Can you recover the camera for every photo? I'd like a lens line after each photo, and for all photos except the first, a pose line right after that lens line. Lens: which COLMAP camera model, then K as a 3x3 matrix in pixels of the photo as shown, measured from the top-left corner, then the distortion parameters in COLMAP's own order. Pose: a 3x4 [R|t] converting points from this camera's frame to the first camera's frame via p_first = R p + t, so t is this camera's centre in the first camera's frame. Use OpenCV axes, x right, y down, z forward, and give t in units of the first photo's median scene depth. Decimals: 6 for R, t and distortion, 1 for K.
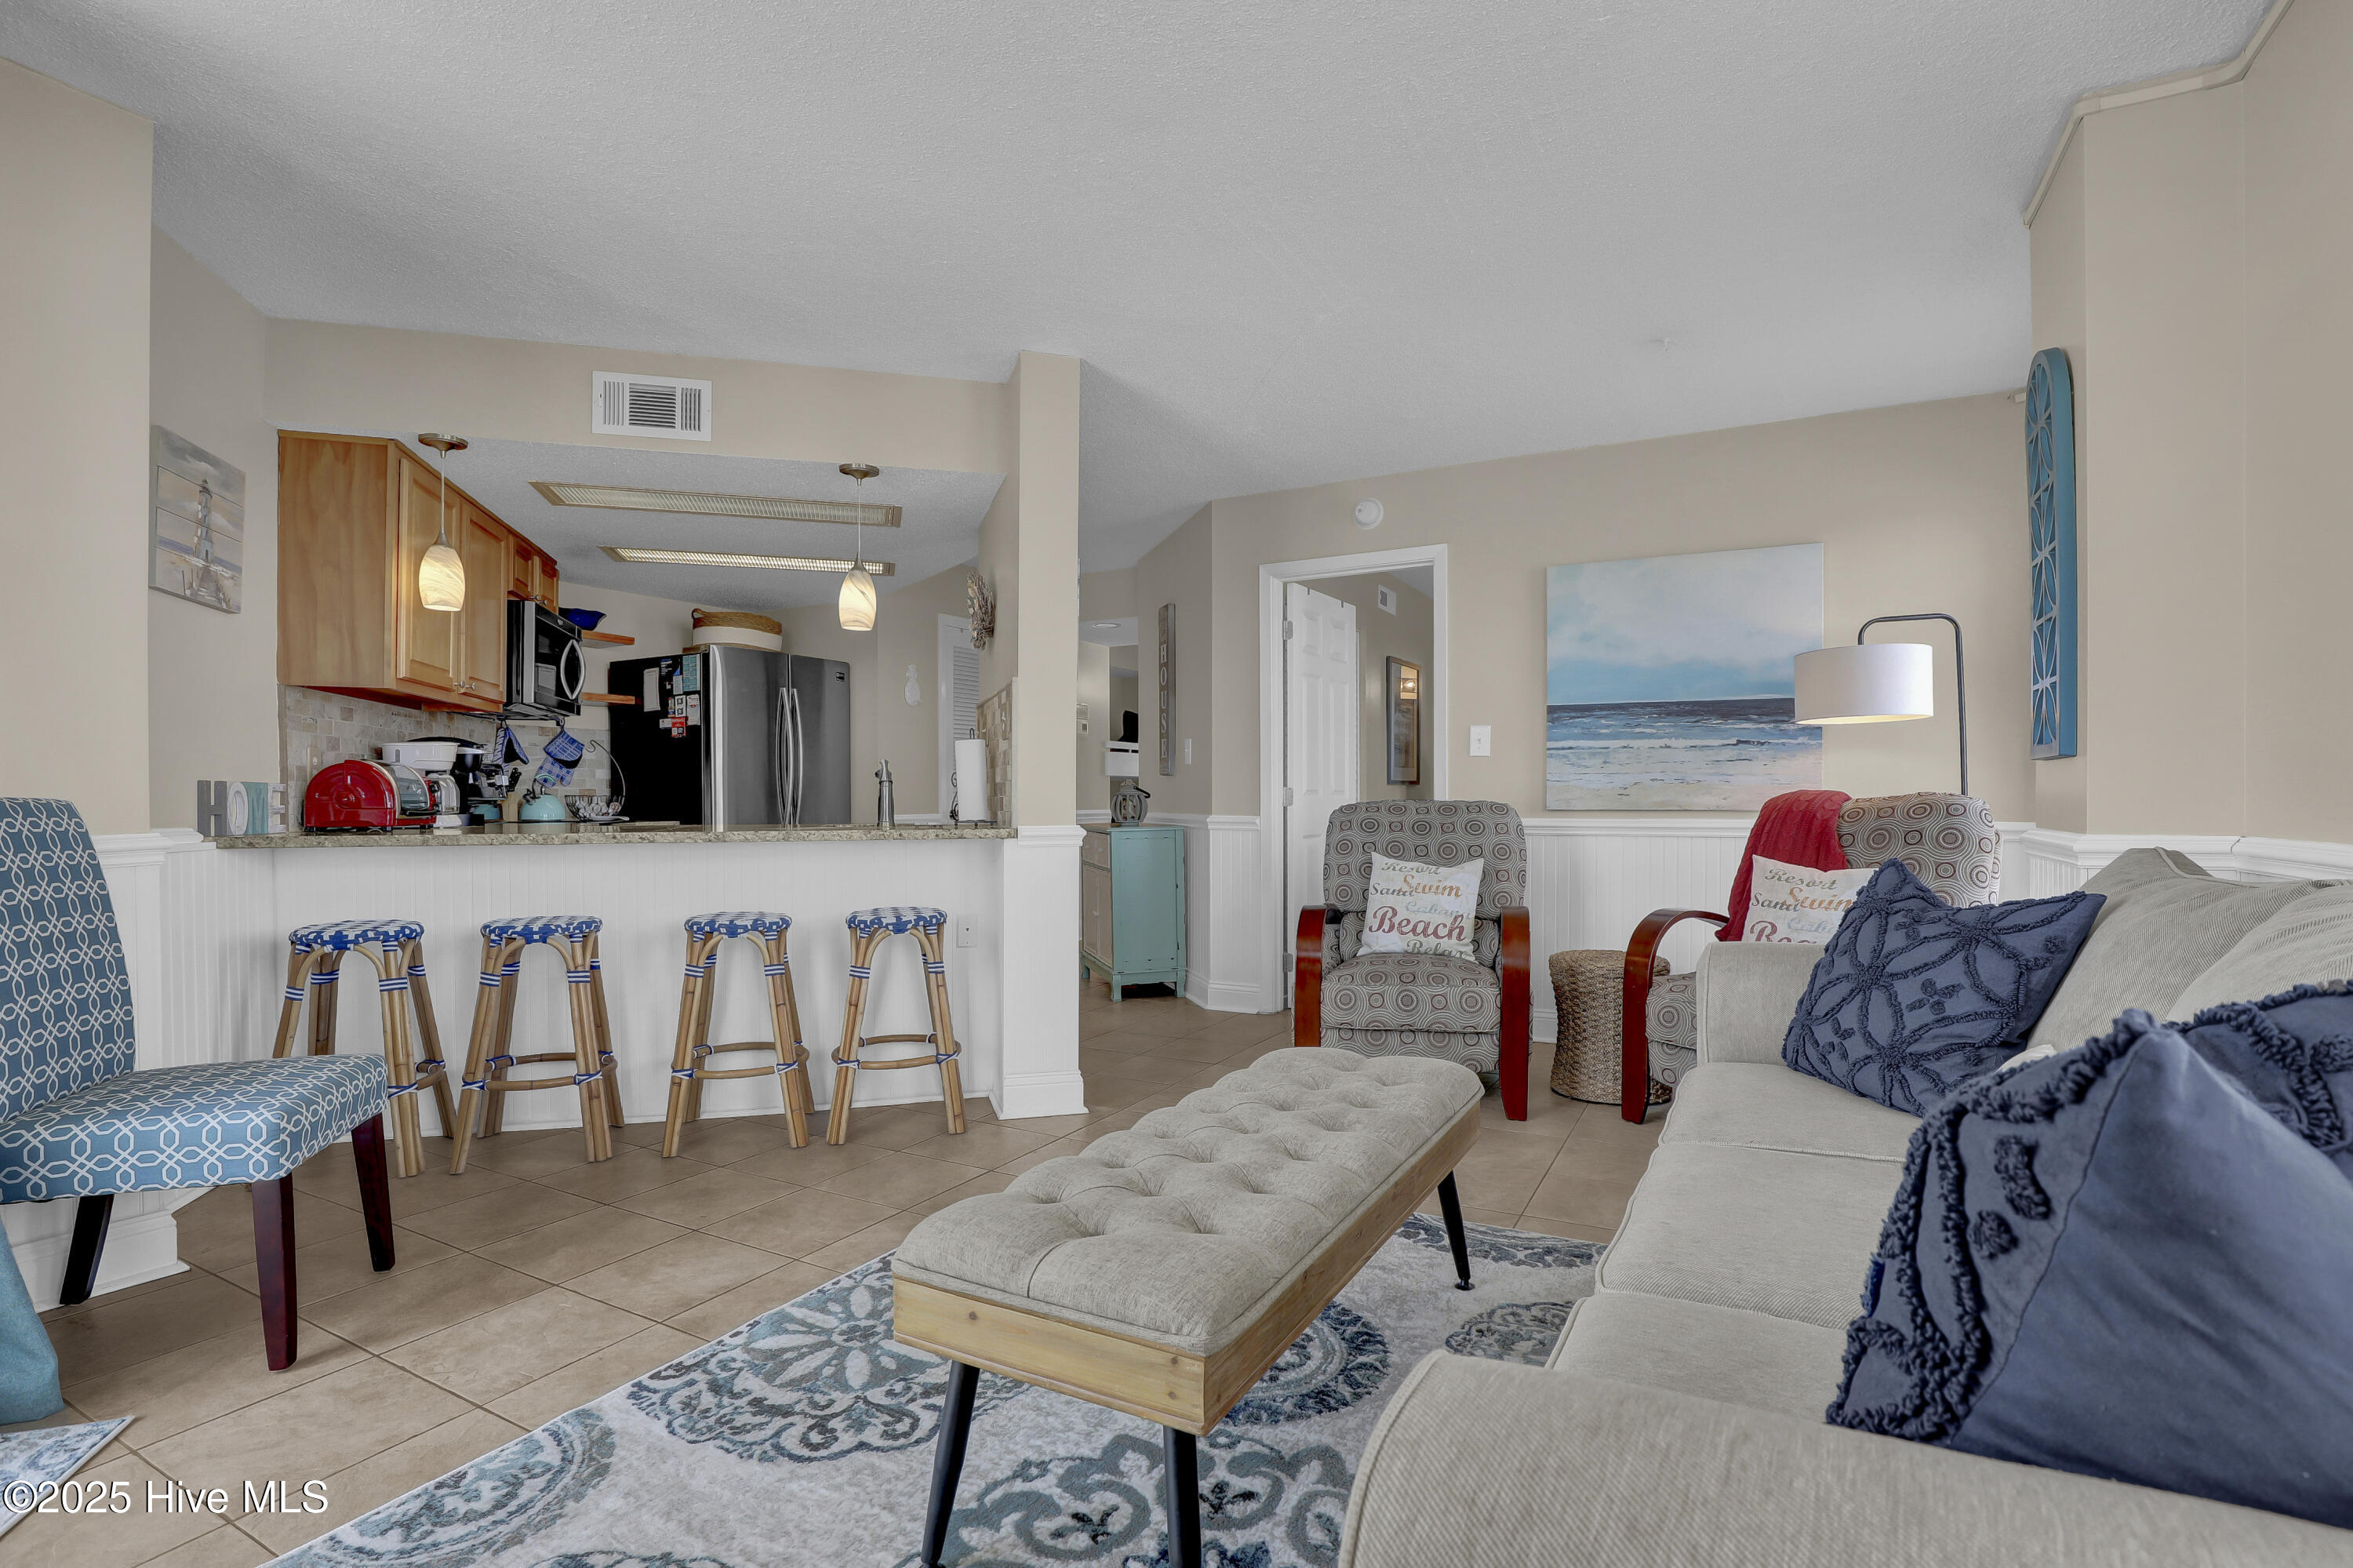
lens RADIAL K [[1079.6, 0, 1186.9], [0, 1079.6, 801.3], [0, 0, 1]] dist [-0.020402, 0.000194]
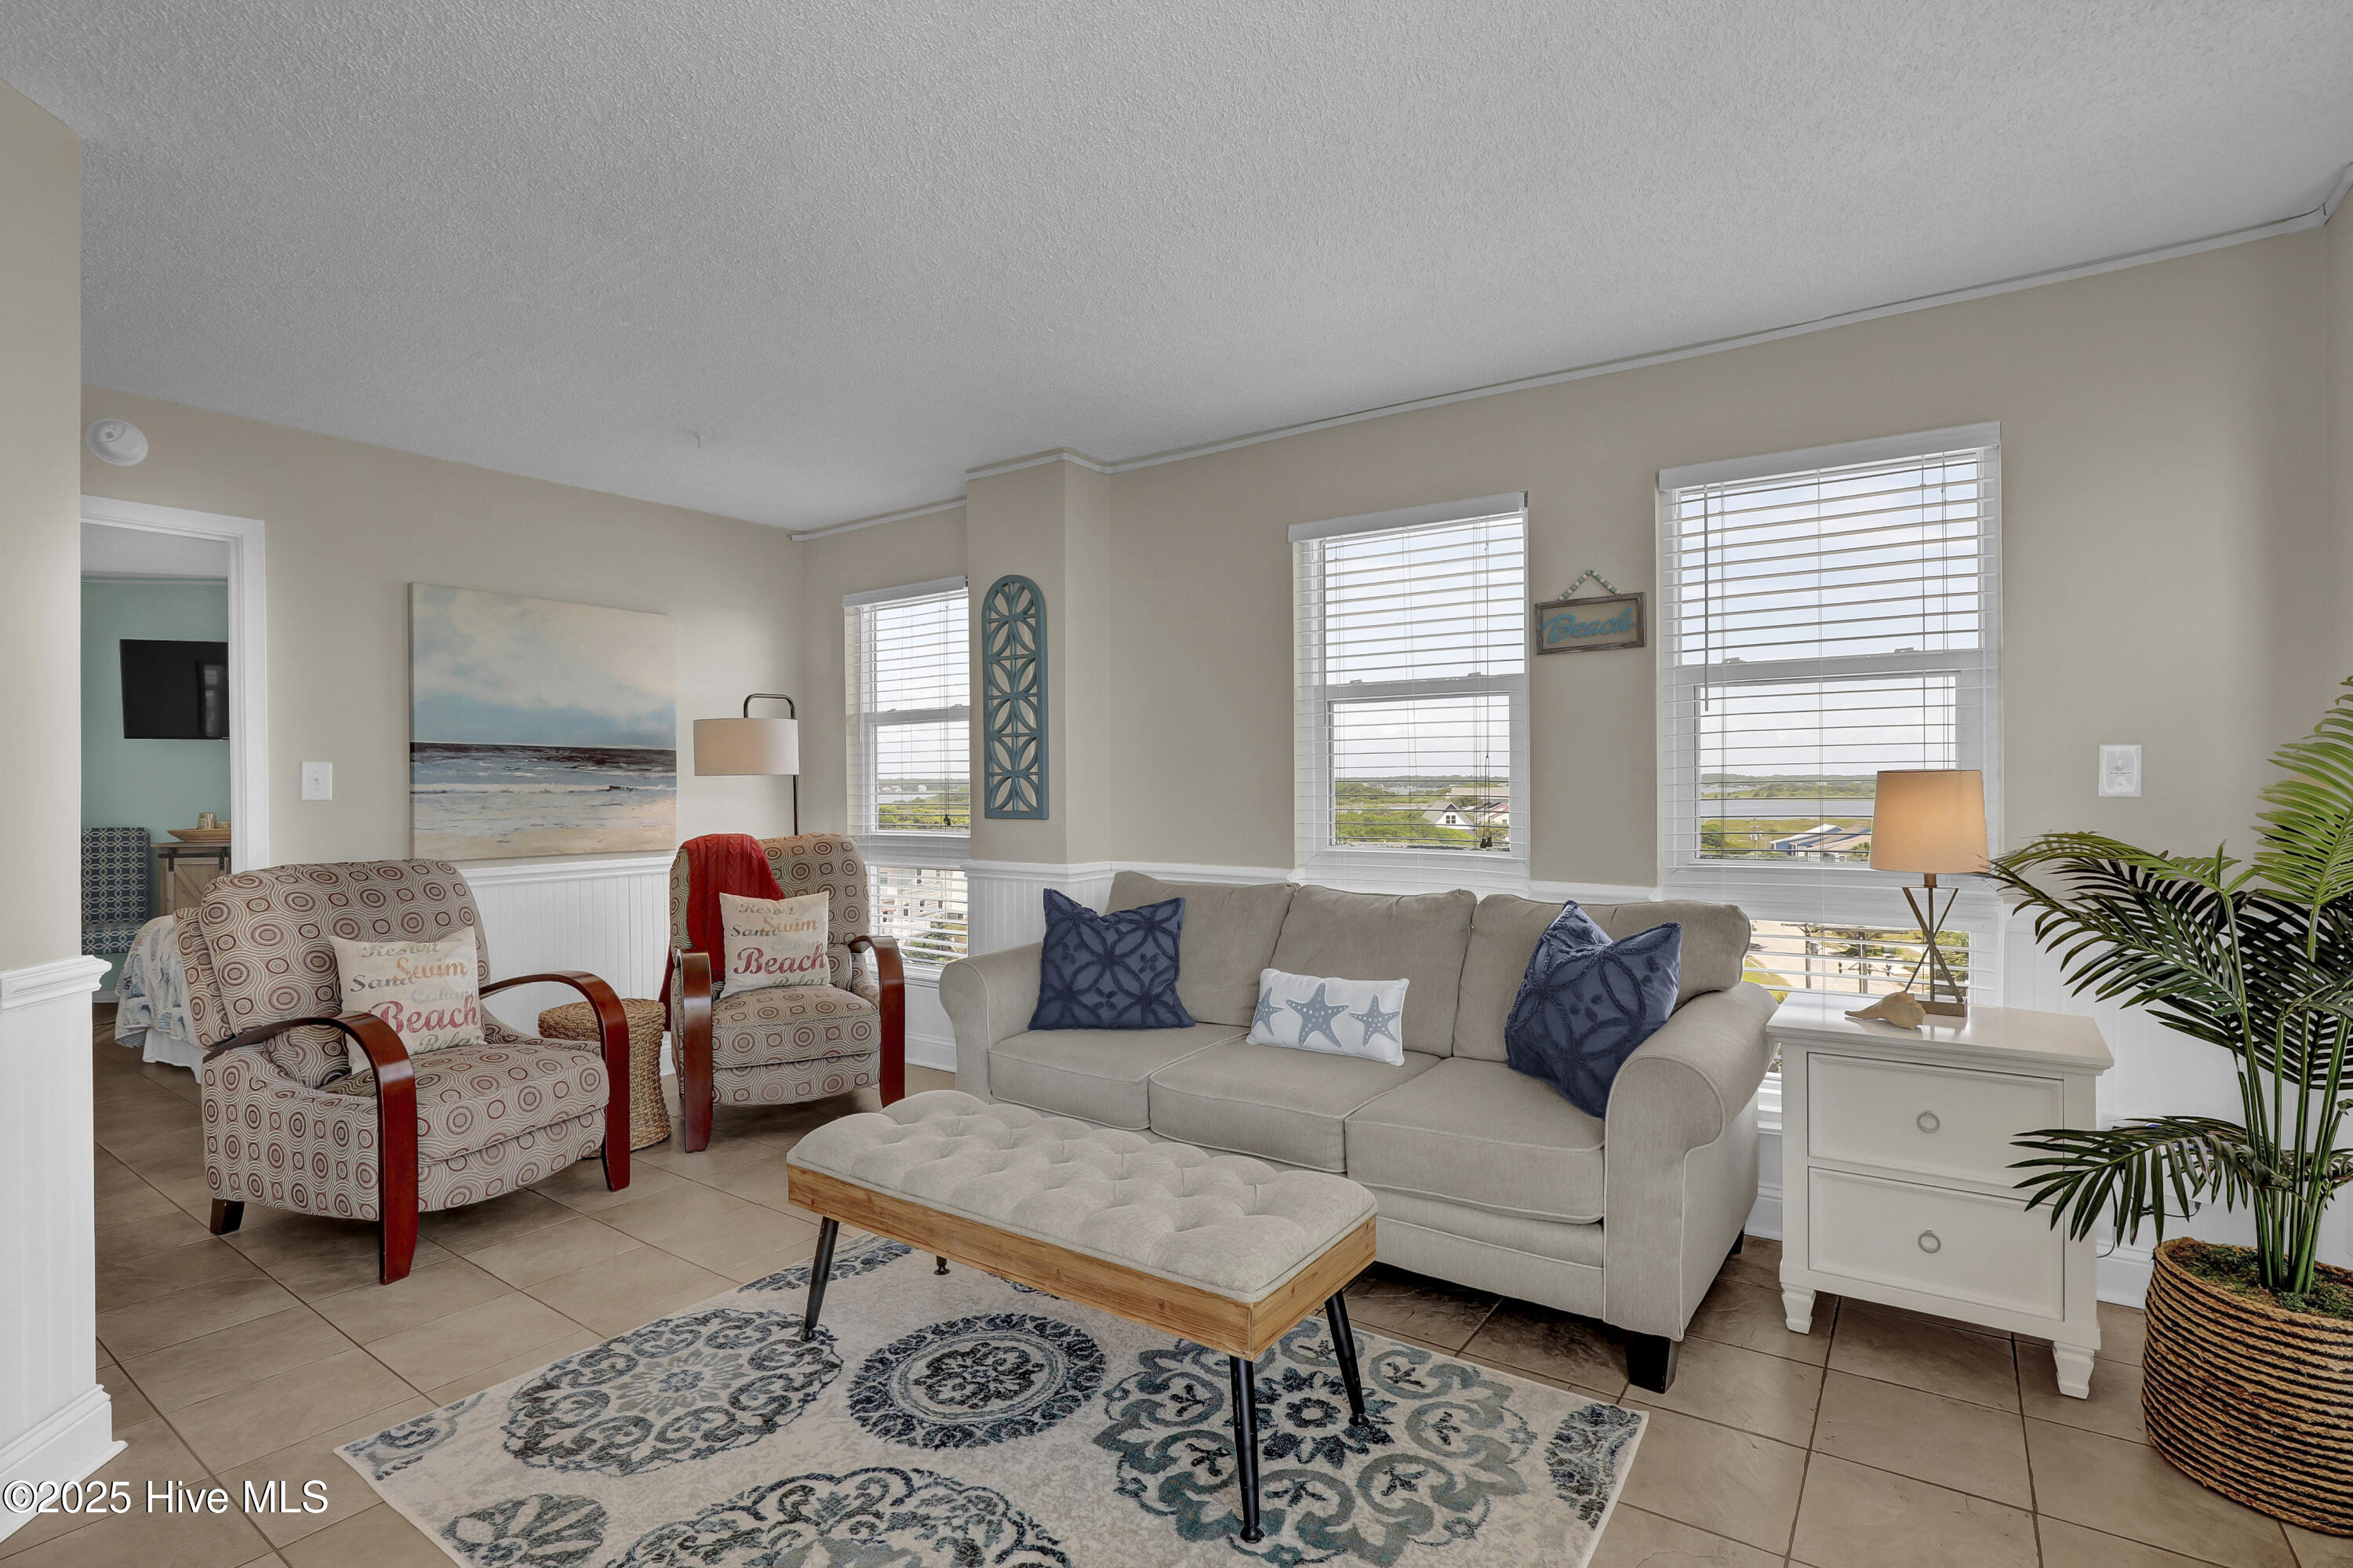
lens RADIAL K [[1099.1, 0, 1186.1], [0, 1099.1, 787.2], [0, 0, 1]] dist [-0.029639, -0.000592]
pose [[0.118950, -0.001483, 0.992899, -0.484667], [0.010416, 0.999946, 0.000245, -0.049294], [-0.992846, 0.010313, 0.118959, 0.295033]]
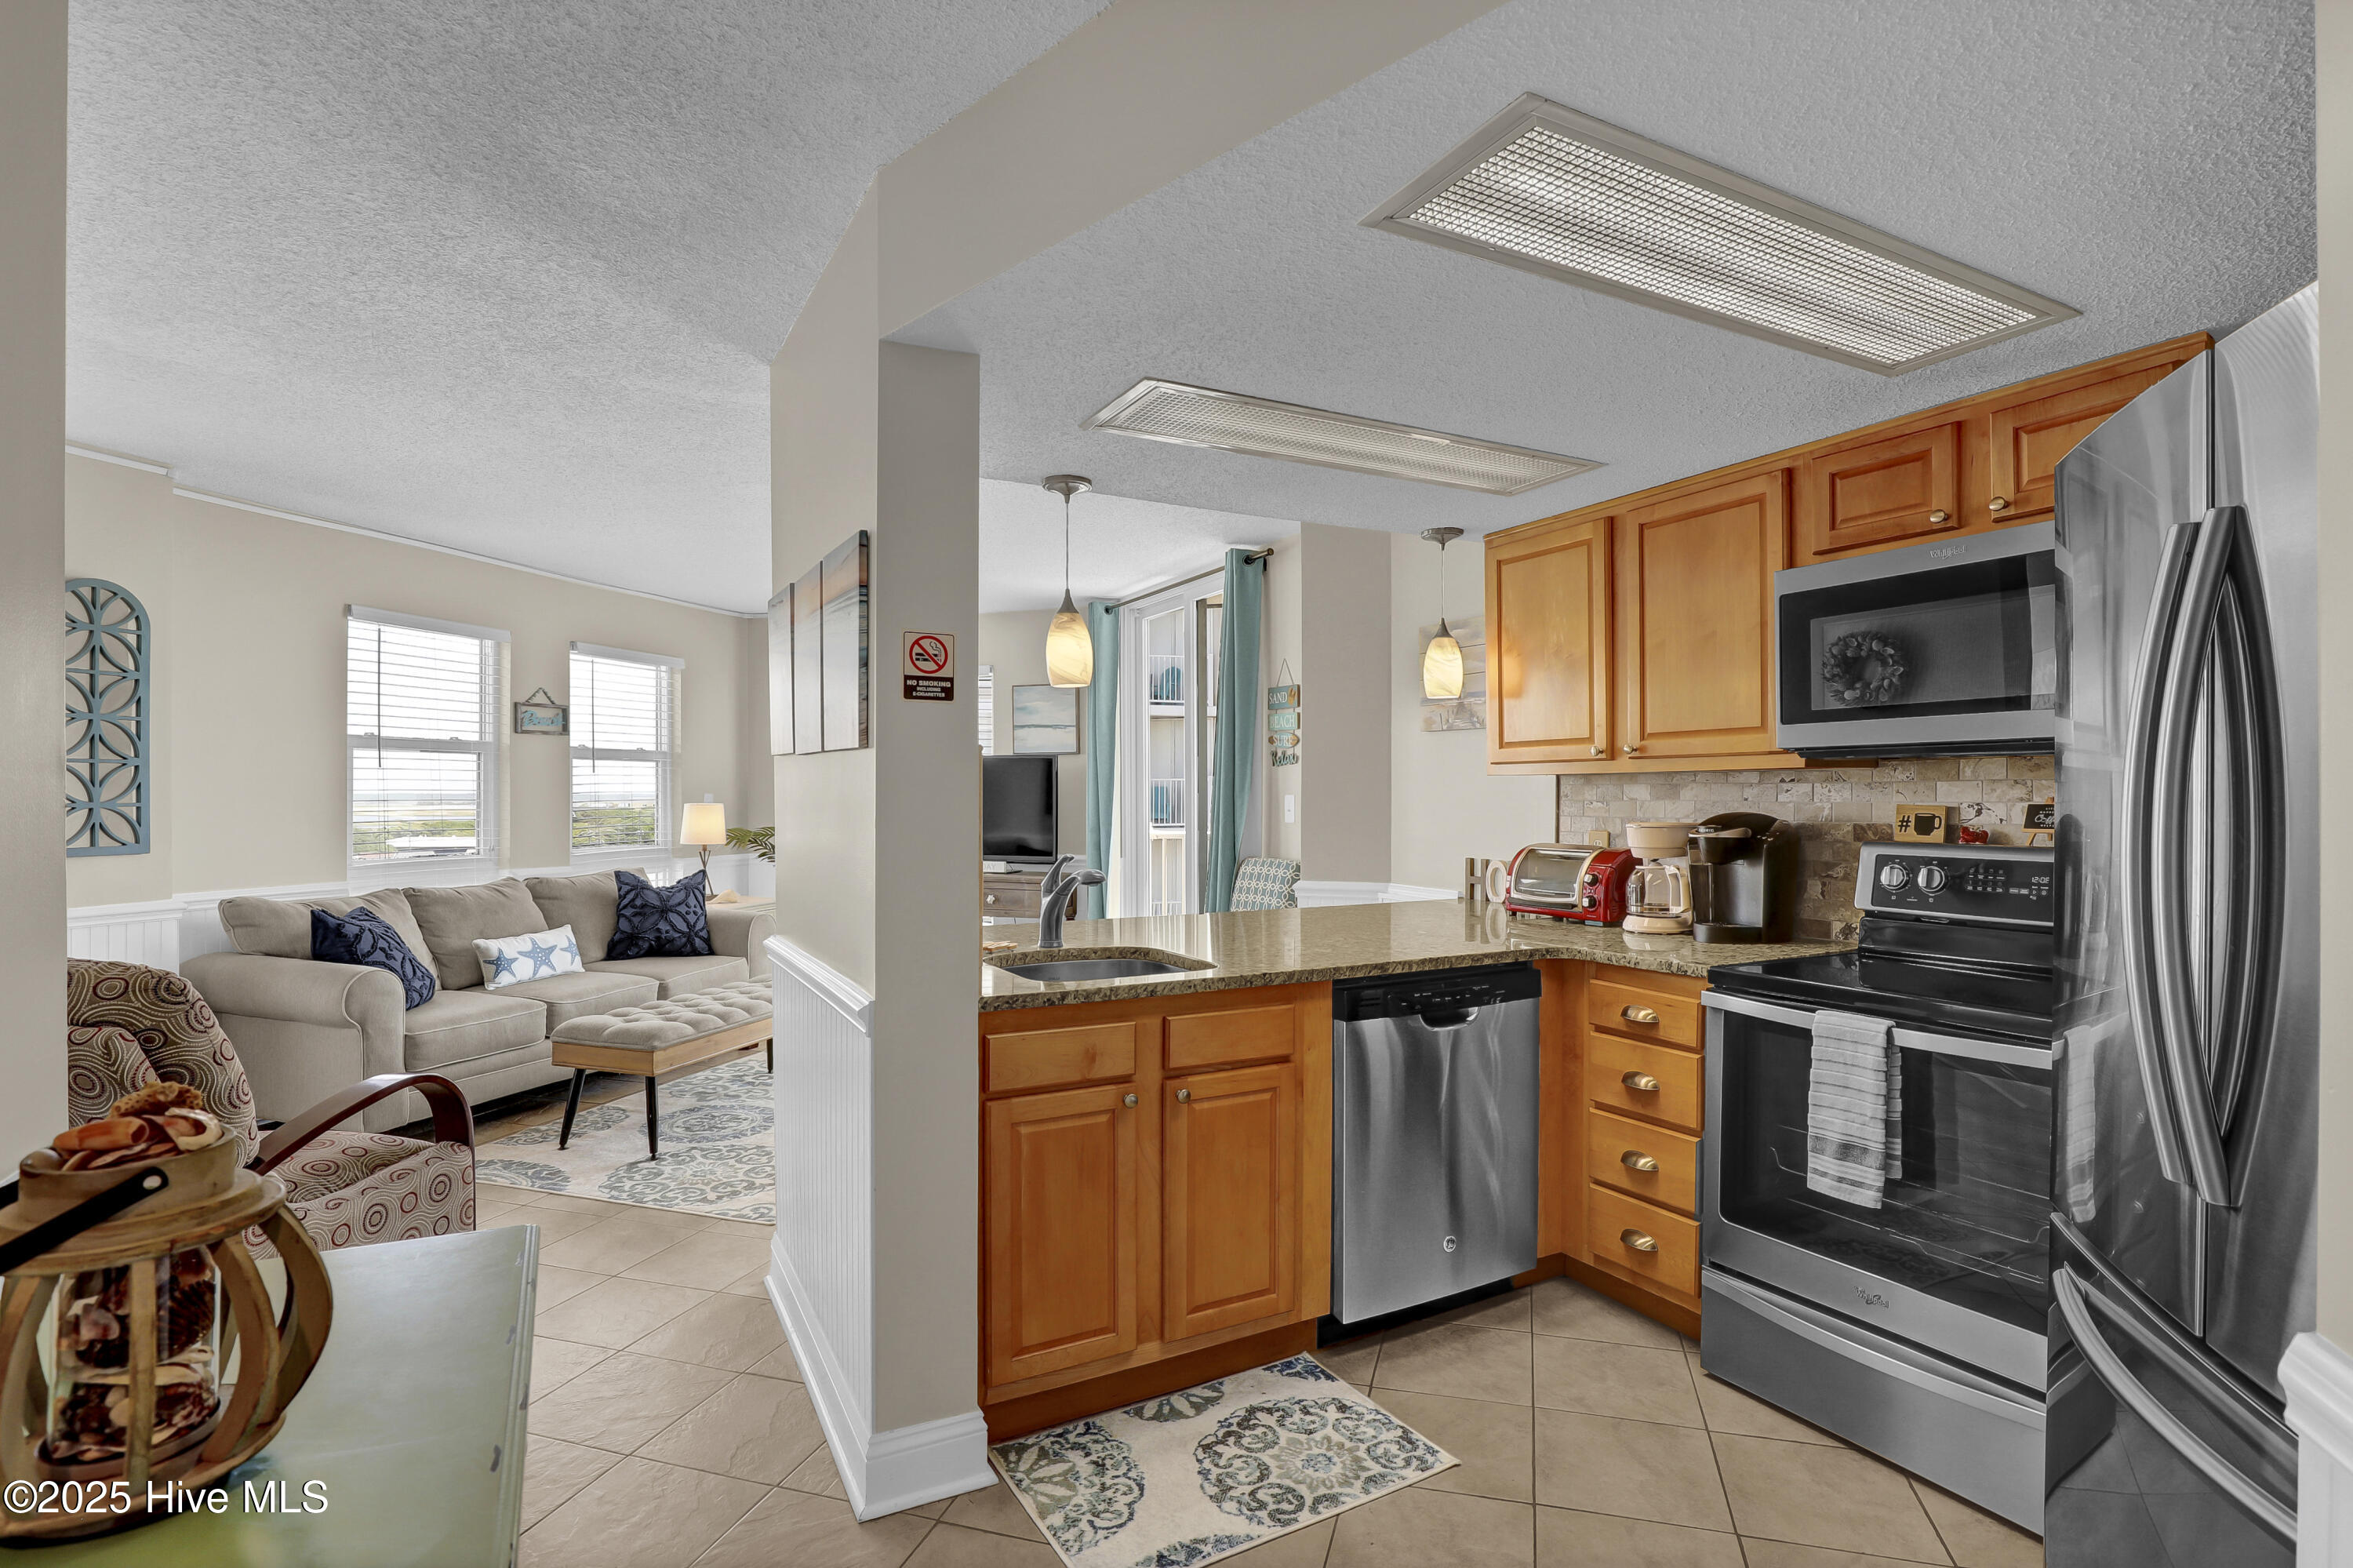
lens RADIAL K [[1145.8, 0, 1149.7], [0, 1145.8, 816.8], [0, 0, 1]] dist [-0.001014, -0.000130]
pose [[-0.984145, 0.006517, -0.177246, -0.177189], [0.002190, 0.999695, 0.024601, -0.072937], [0.177352, 0.023823, -0.983859, 1.581321]]
